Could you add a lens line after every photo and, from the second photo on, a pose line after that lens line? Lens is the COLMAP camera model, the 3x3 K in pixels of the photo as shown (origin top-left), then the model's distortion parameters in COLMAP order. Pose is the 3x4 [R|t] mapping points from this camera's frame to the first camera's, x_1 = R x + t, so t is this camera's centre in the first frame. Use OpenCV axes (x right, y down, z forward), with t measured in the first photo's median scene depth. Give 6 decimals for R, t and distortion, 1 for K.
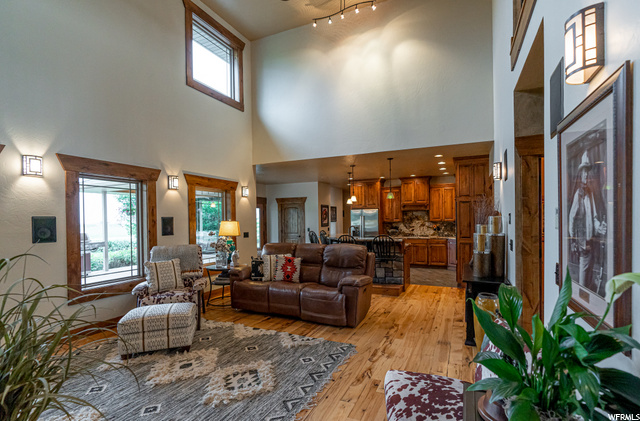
lens RADIAL K [[302.5, 0, 335.0], [0, 302.5, 221.9], [0, 0, 1]] dist [-0.010955, -0.000330]
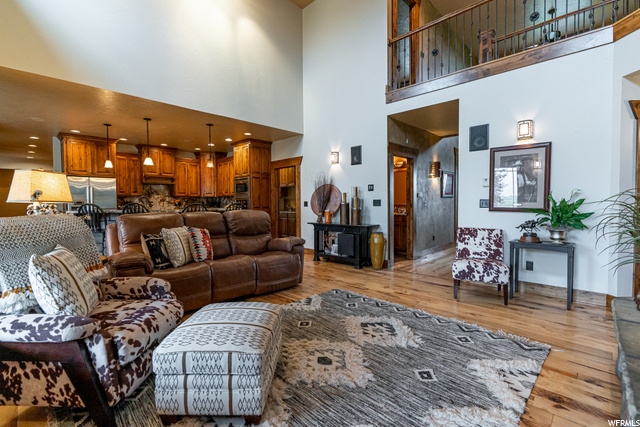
lens RADIAL K [[290.2, 0, 321.9], [0, 290.2, 208.5], [0, 0, 1]] dist [0.001964, 0.001678]
pose [[0.356883, -0.009871, 0.934097, -0.367113], [0.006041, 0.999948, 0.008259, 0.031763], [-0.934130, 0.002695, 0.356924, 0.237960]]
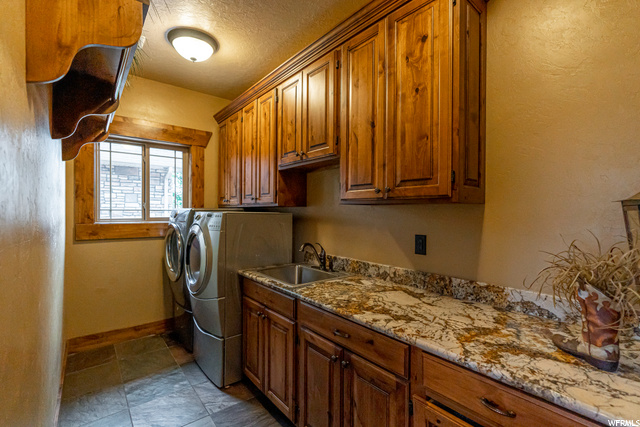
lens RADIAL K [[290.2, 0, 321.4], [0, 290.2, 212.7], [0, 0, 1]] dist [0.001964, 0.001678]
pose [[0.459515, 0.018052, 0.887987, 0.332119], [-0.006601, 0.999835, -0.016910, 0.005971], [-0.888145, 0.001909, 0.459559, 0.588998]]
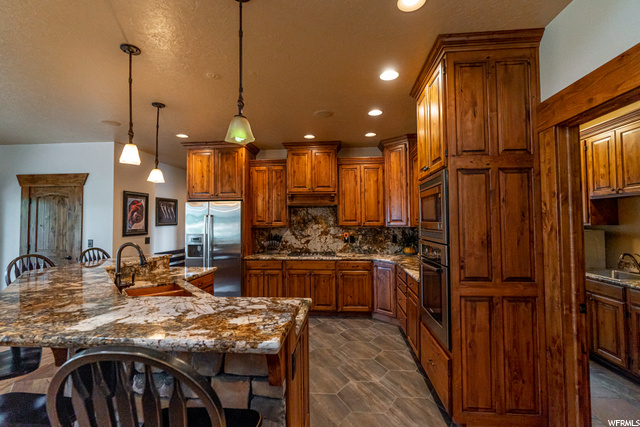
lens RADIAL K [[290.2, 0, 319.7], [0, 290.2, 211.3], [0, 0, 1]] dist [0.001964, 0.001678]
pose [[0.948921, 0.016158, 0.315100, 0.115516], [-0.002071, 0.998985, -0.044990, -0.004673], [-0.315507, 0.042039, 0.947991, 0.508042]]
